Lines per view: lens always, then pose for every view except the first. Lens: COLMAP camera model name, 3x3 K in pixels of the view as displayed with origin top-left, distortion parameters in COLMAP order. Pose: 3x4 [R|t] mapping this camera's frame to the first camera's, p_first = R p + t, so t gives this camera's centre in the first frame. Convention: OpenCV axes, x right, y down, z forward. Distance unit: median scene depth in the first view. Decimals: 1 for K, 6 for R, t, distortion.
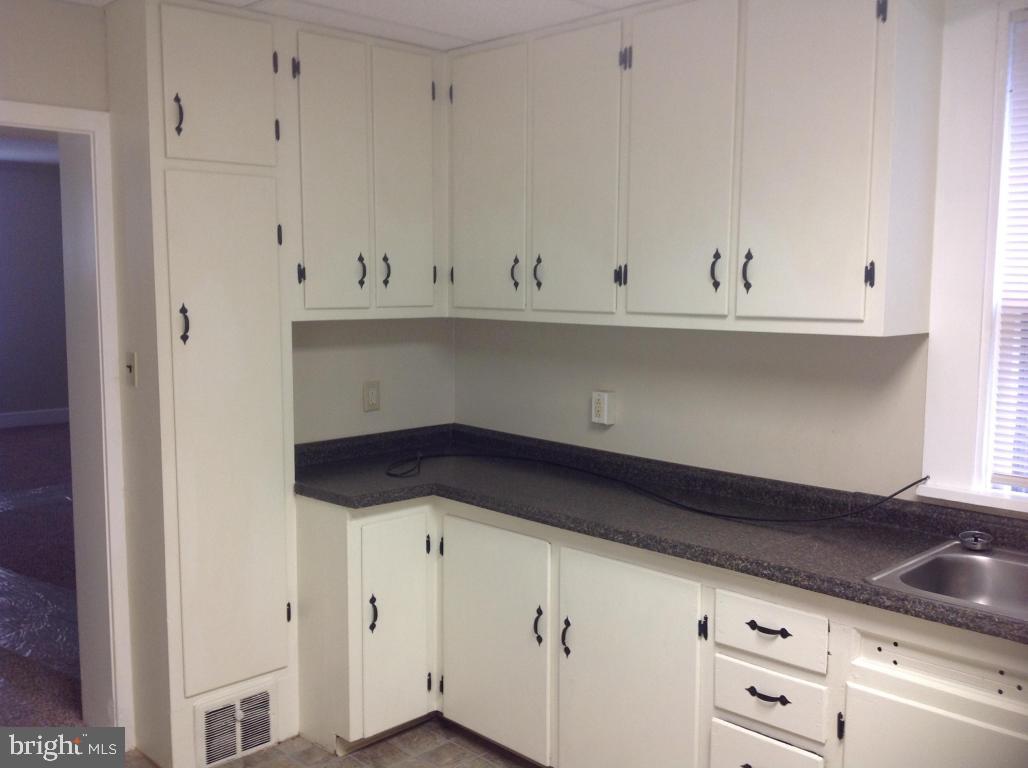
lens RADIAL K [[962.9, 0, 514.0], [0, 962.9, 384.0], [0, 0, 1]] dist [0.210219, -0.441521]
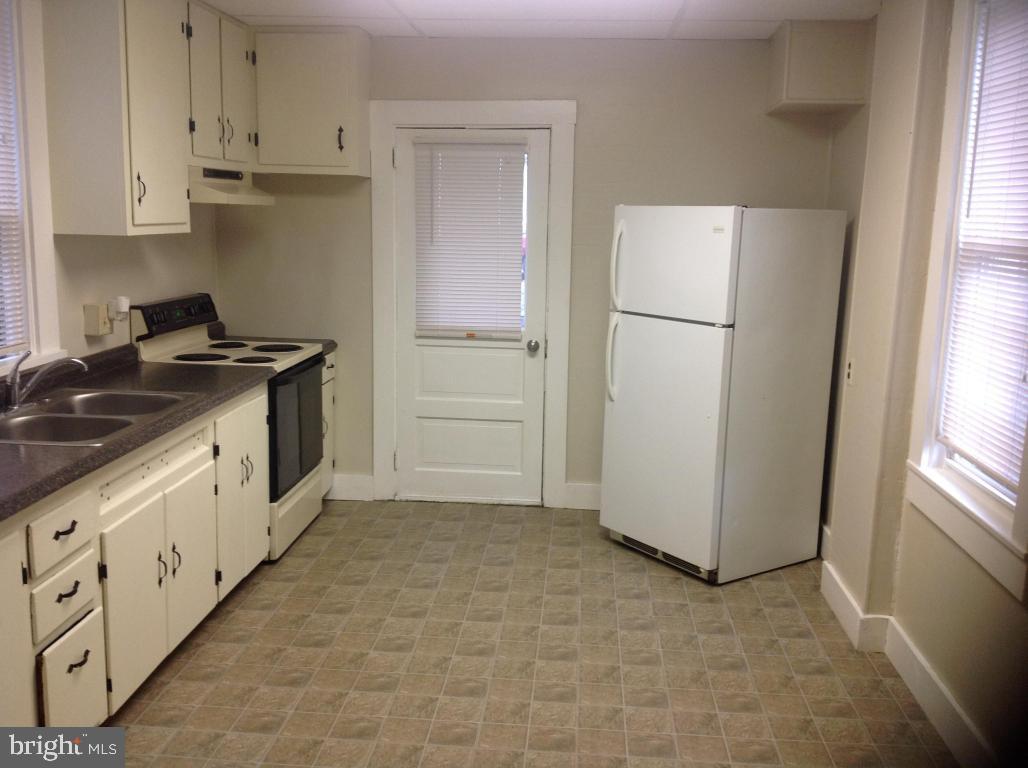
lens RADIAL K [[962.9, 0, 514.0], [0, 962.9, 384.0], [0, 0, 1]] dist [0.210219, -0.441521]
pose [[-0.663476, -0.131041, 0.736633, -0.850225], [0.069901, 0.969381, 0.235404, -0.124109], [-0.744925, 0.207677, -0.634000, 1.315110]]
